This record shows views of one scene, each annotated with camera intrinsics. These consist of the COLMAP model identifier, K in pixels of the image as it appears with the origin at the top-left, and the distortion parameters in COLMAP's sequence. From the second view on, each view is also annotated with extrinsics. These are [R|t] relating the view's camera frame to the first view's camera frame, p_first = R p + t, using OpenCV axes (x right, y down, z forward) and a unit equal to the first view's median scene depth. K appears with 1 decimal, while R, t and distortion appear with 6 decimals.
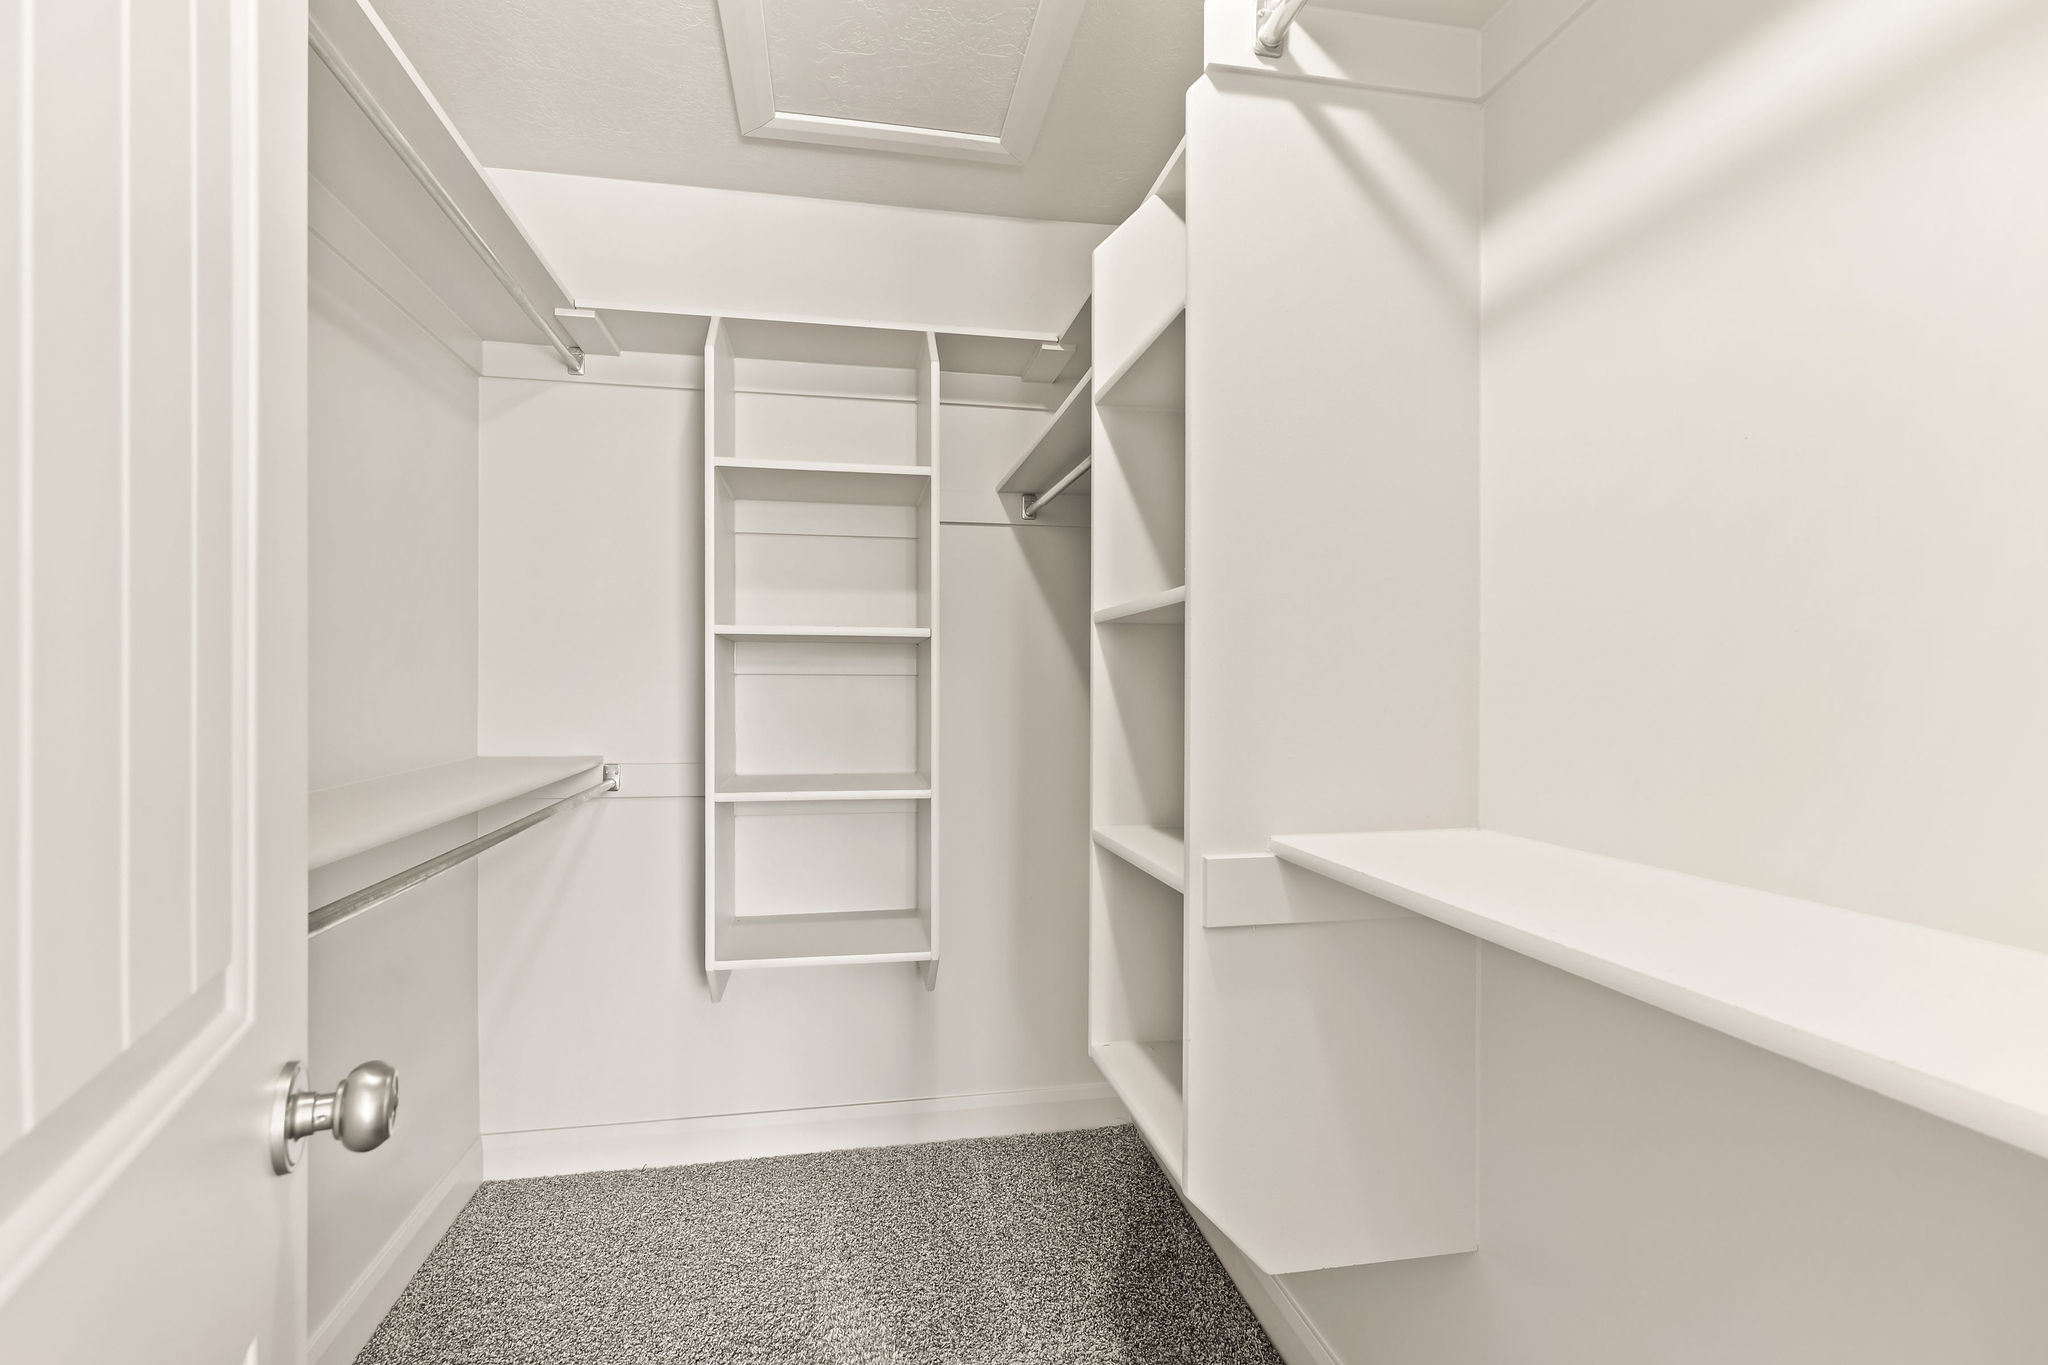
lens RADIAL K [[933.4, 0, 1024.0], [0, 933.4, 682.5], [0, 0, 1]] dist [0.000546, -0.000046]
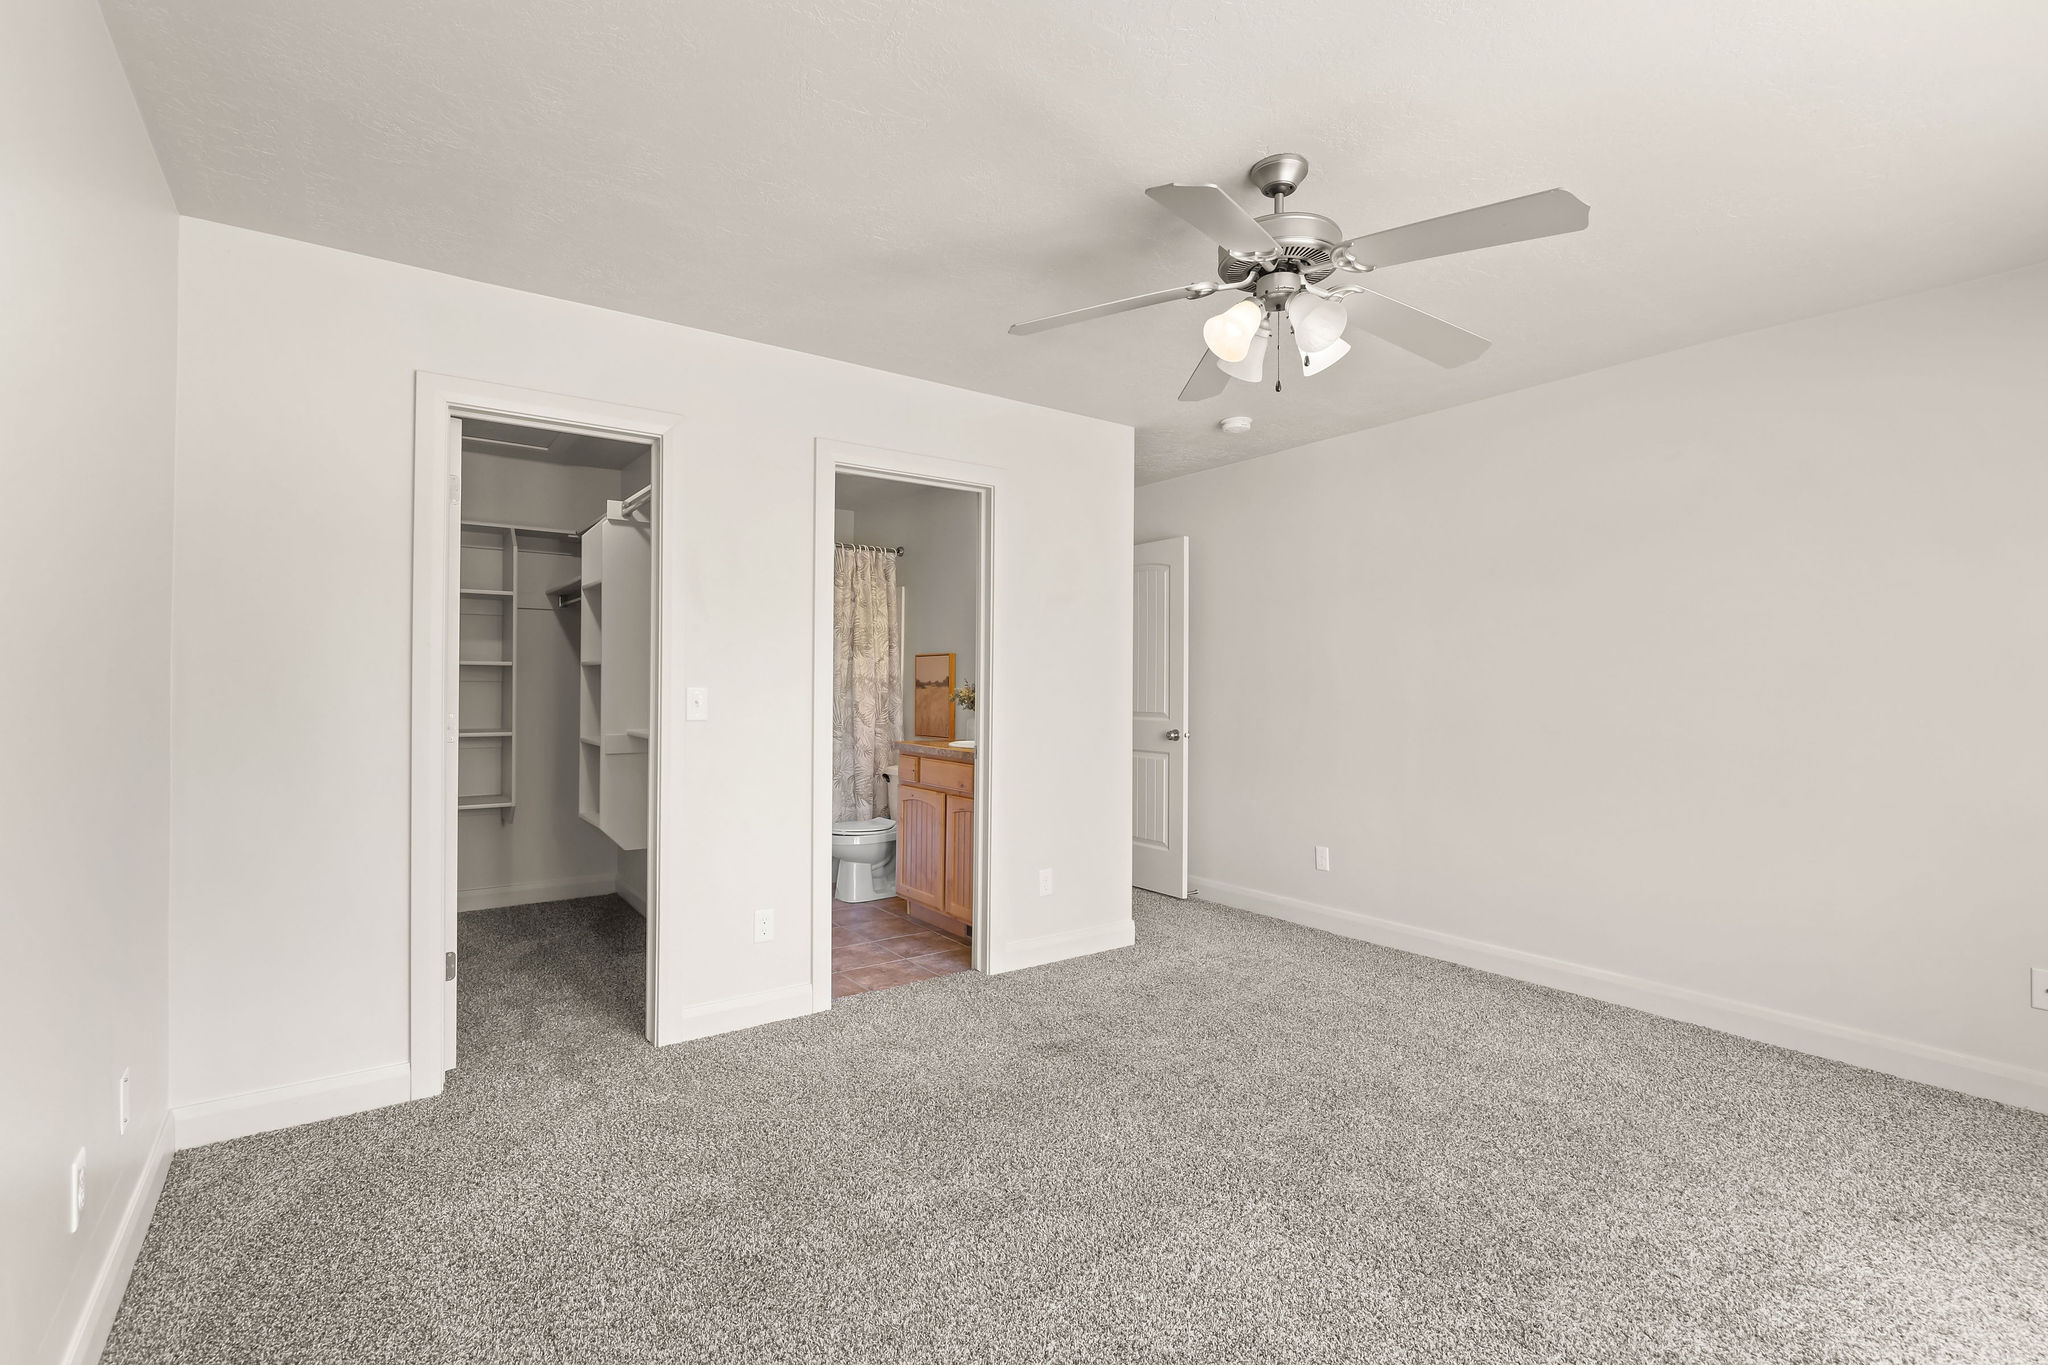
lens RADIAL K [[933.4, 0, 1024.0], [0, 933.4, 682.5], [0, 0, 1]] dist [0.000546, -0.000046]
pose [[0.905932, 0.005839, 0.423384, 0.068077], [-0.007107, 0.999974, 0.001414, -0.019063], [-0.423364, -0.004290, 0.905949, -1.600161]]
